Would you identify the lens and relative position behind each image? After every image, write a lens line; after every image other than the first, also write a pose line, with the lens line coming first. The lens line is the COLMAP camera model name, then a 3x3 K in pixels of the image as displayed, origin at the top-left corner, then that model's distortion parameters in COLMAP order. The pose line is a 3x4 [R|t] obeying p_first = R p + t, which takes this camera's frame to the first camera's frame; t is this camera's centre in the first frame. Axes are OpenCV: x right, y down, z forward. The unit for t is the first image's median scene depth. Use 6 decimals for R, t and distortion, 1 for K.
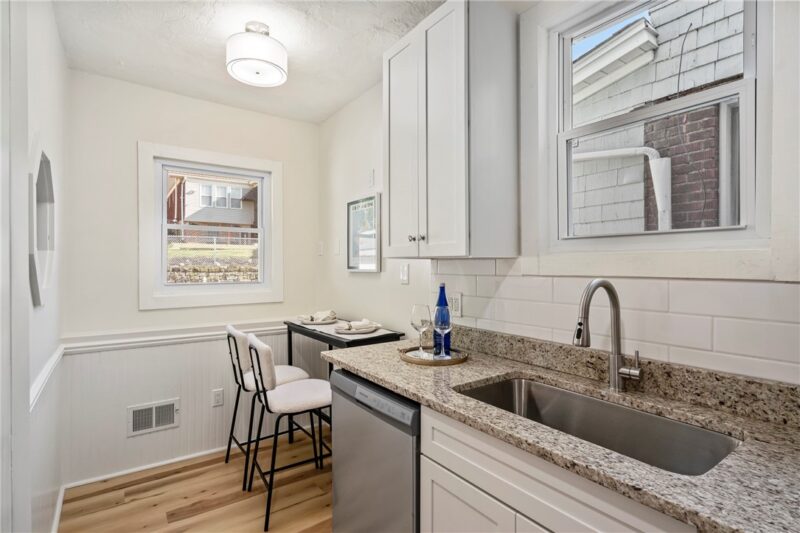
lens RADIAL K [[390.6, 0, 399.3], [0, 390.6, 267.9], [0, 0, 1]] dist [0.004048, 0.000546]
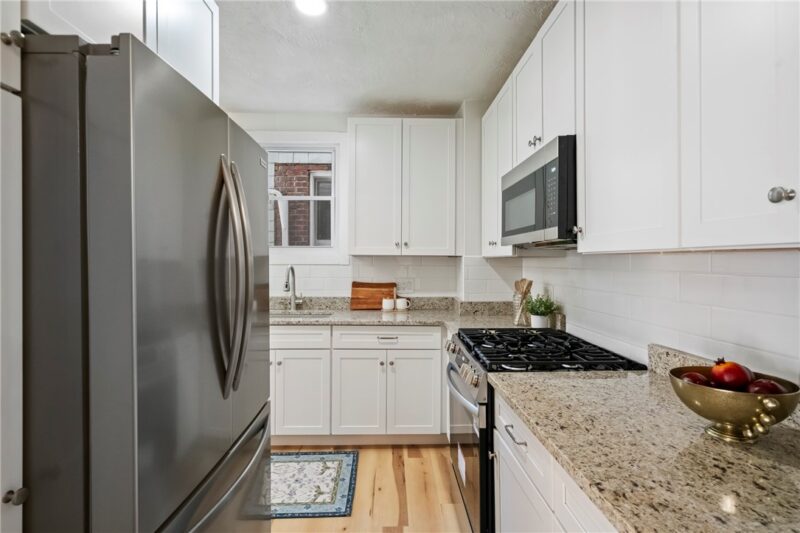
lens RADIAL K [[414.1, 0, 400.1], [0, 414.1, 263.5], [0, 0, 1]] dist [0.000241, 0.000006]
pose [[0.572743, -0.005202, 0.819719, -1.191048], [0.001852, 0.999986, 0.005052, 0.001372], [-0.819733, -0.001376, 0.572744, -1.043983]]
